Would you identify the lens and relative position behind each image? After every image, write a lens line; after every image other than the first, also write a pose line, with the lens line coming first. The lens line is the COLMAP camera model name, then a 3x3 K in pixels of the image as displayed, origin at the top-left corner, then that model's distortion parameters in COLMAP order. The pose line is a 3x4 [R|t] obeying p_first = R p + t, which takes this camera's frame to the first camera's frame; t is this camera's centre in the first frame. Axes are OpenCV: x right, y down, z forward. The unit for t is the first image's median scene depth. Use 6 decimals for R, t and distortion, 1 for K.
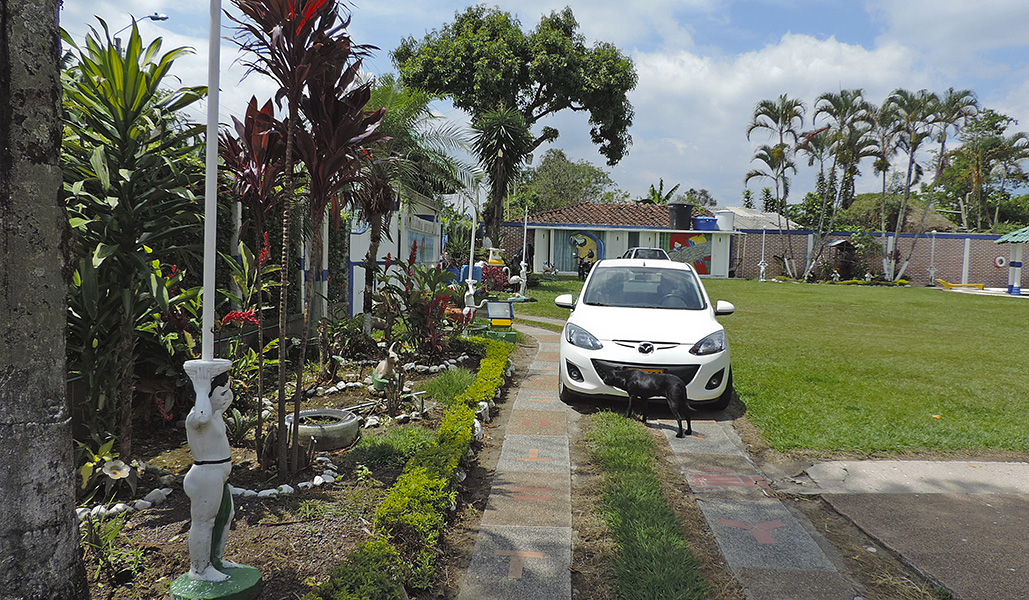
lens RADIAL K [[724.4, 0, 514.8], [0, 724.4, 325.7], [0, 0, 1]] dist [-0.012746, -0.005358]
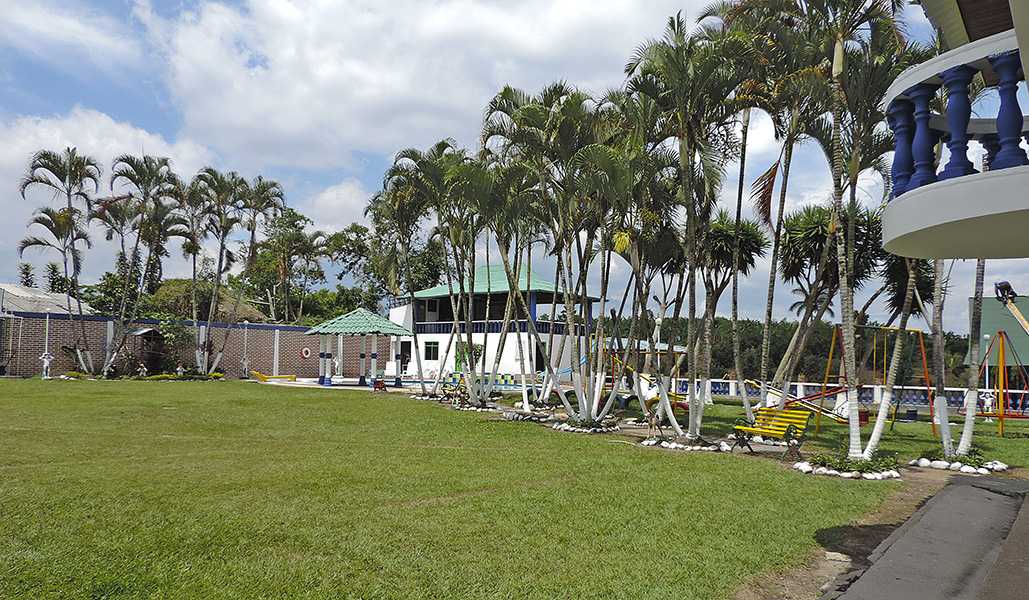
lens RADIAL K [[724.4, 0, 514.8], [0, 724.4, 325.7], [0, 0, 1]] dist [-0.012746, -0.005358]
pose [[0.626094, 0.025877, 0.779318, 0.056304], [0.072130, 0.993242, -0.090929, -0.012369], [-0.776405, 0.113143, 0.619996, 0.128644]]
